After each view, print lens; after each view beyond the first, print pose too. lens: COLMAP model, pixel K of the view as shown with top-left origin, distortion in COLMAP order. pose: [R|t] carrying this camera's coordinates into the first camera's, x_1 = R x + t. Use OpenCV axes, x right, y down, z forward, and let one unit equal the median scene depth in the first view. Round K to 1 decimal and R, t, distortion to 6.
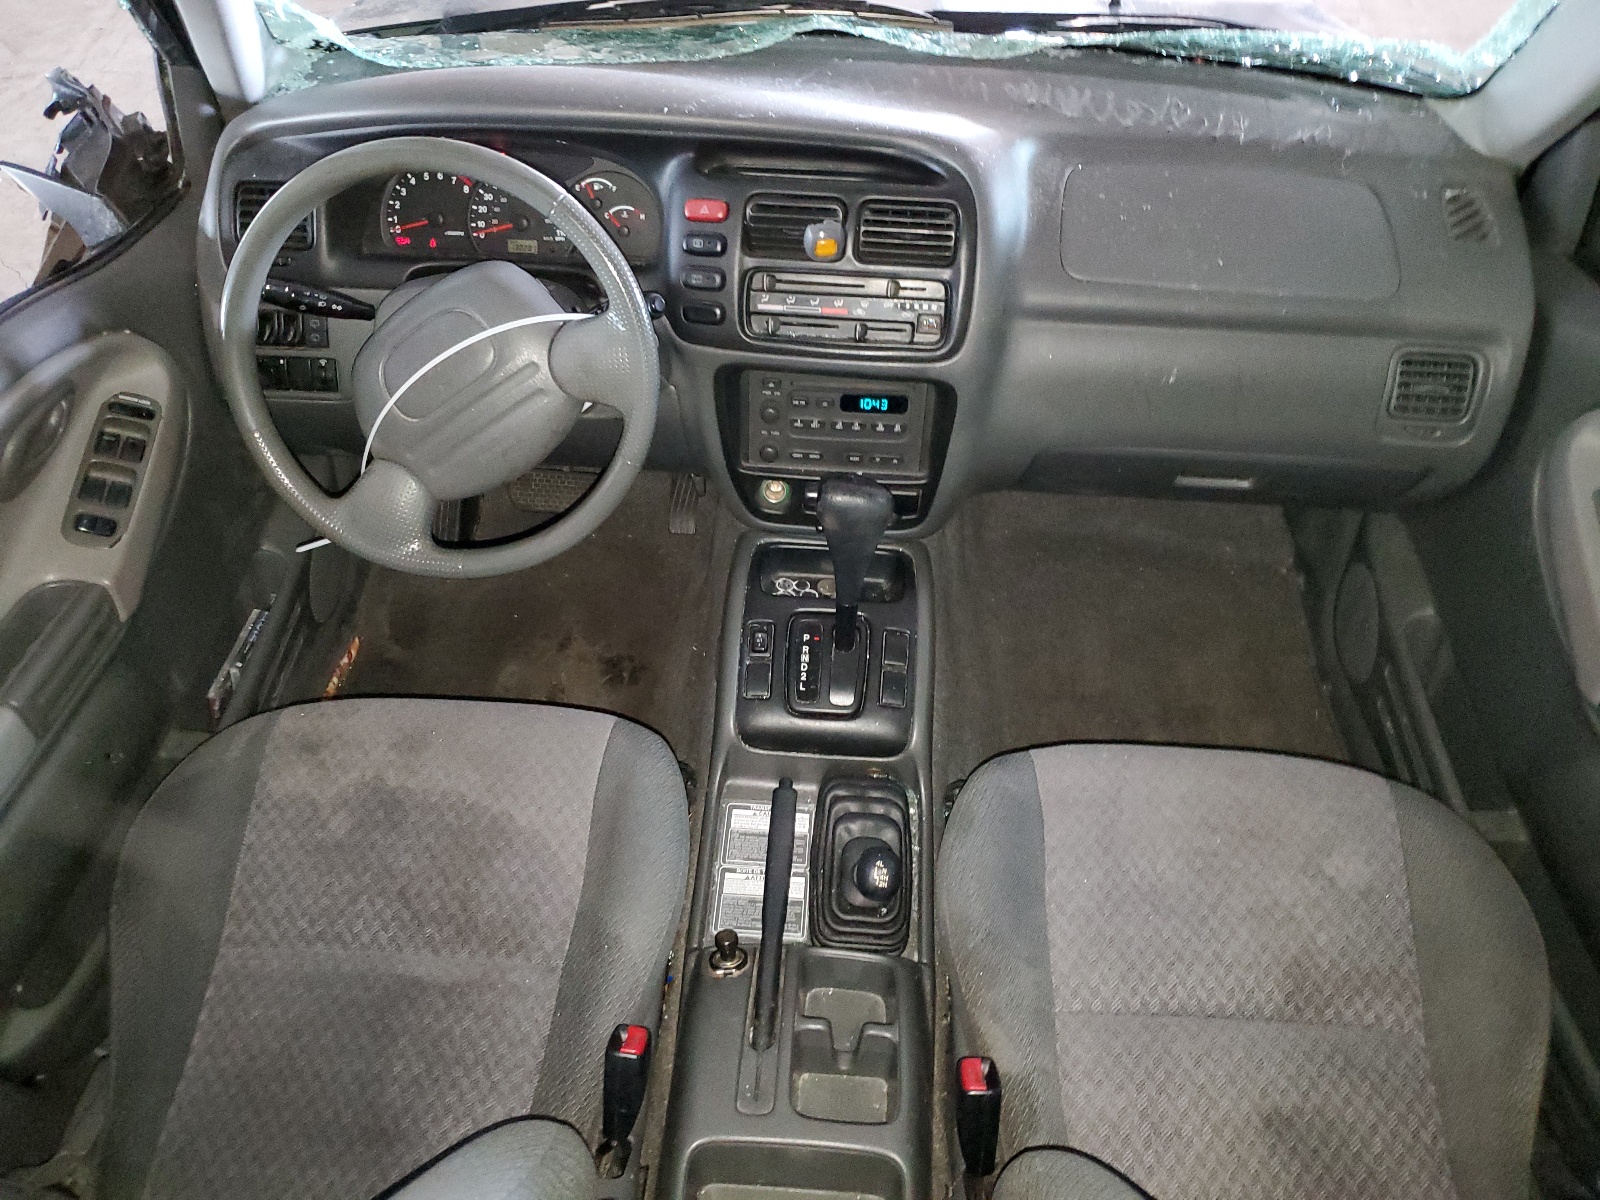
lens RADIAL K [[1227.6, 0, 799.0], [0, 1227.6, 598.7], [0, 0, 1]] dist [-0.009282, -0.001771]
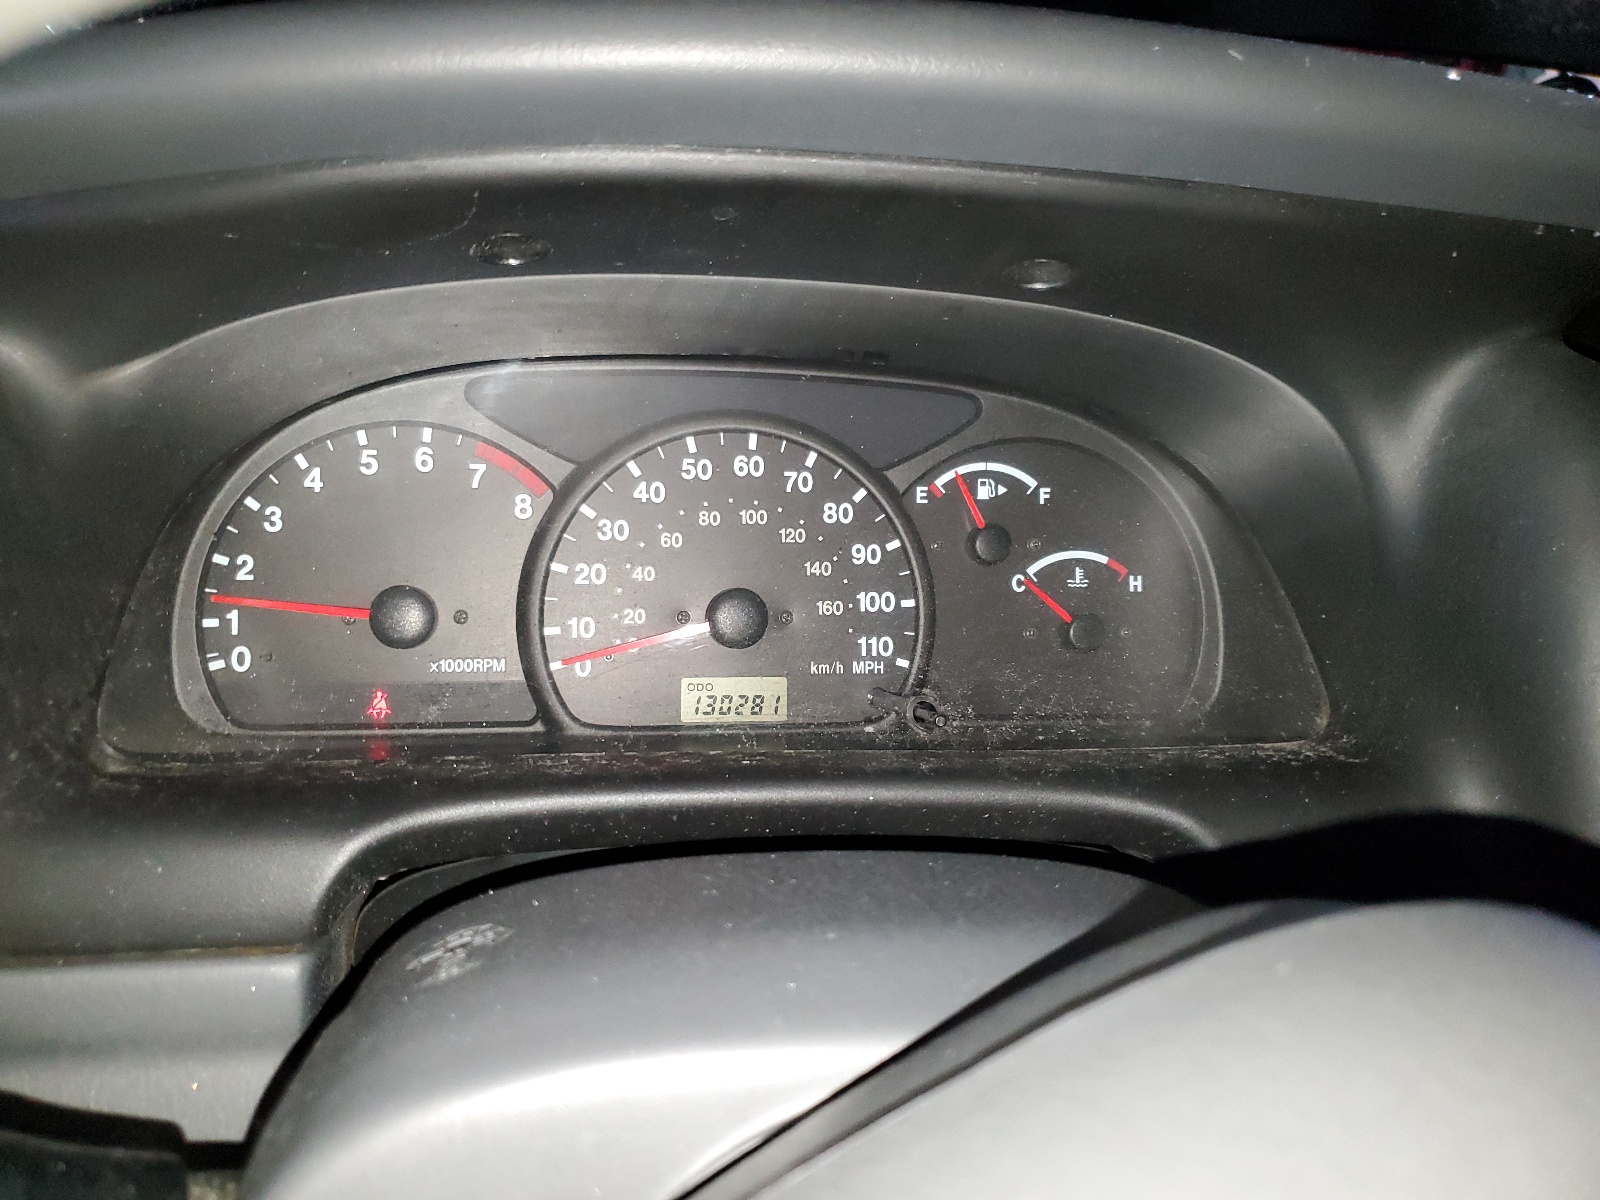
lens RADIAL K [[1227.6, 0, 799.8], [0, 1227.6, 601.3], [0, 0, 1]] dist [-0.009282, -0.001771]
pose [[0.974555, -0.033491, 0.221631, -0.273643], [0.096990, 0.954423, -0.282260, -0.232247], [-0.202076, 0.296574, 0.933386, 0.743011]]
